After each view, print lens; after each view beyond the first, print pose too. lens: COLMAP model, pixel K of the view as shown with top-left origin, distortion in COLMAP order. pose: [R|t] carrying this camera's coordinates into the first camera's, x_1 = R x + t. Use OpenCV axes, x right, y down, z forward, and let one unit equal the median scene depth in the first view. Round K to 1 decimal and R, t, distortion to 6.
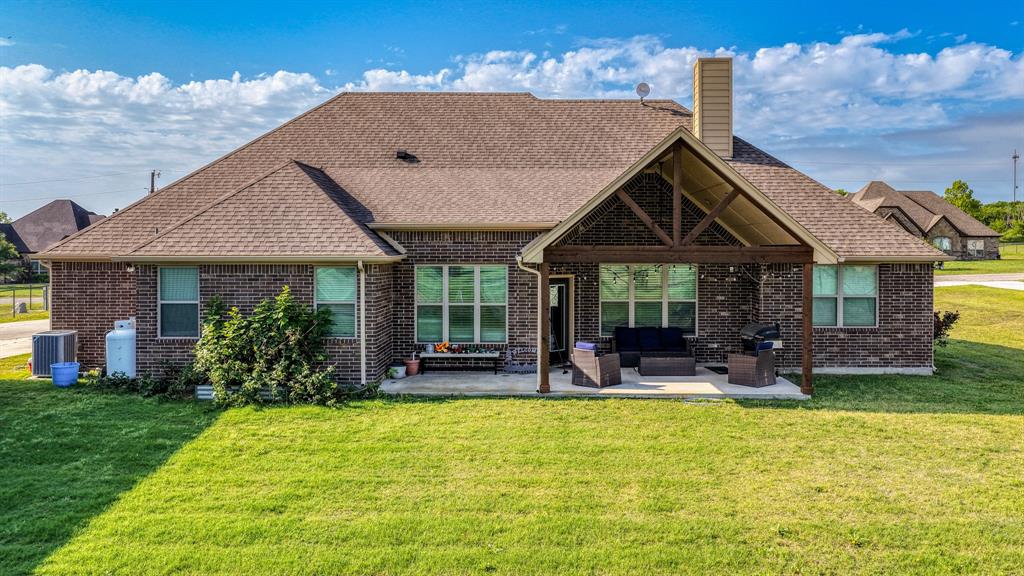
lens RADIAL K [[917.2, 0, 547.5], [0, 917.2, 260.1], [0, 0, 1]] dist [0.008601, 0.001180]
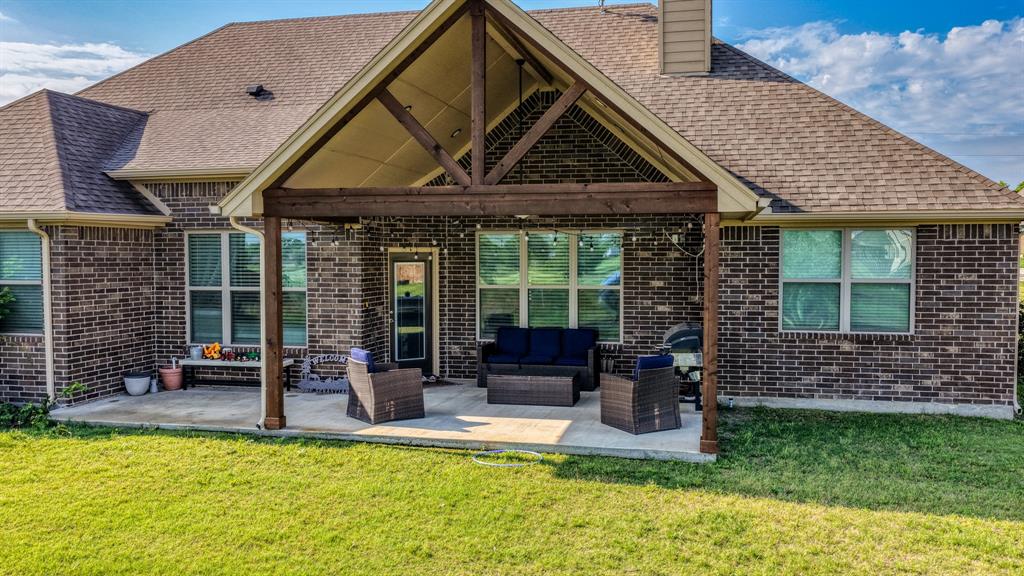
lens RADIAL K [[917.2, 0, 489.6], [0, 917.2, 267.7], [0, 0, 1]] dist [0.008601, 0.001180]
pose [[0.971347, 0.000907, -0.237662, 0.237450], [0.000578, 0.999981, 0.006178, 0.027481], [0.237663, -0.006138, 0.971328, 0.367686]]
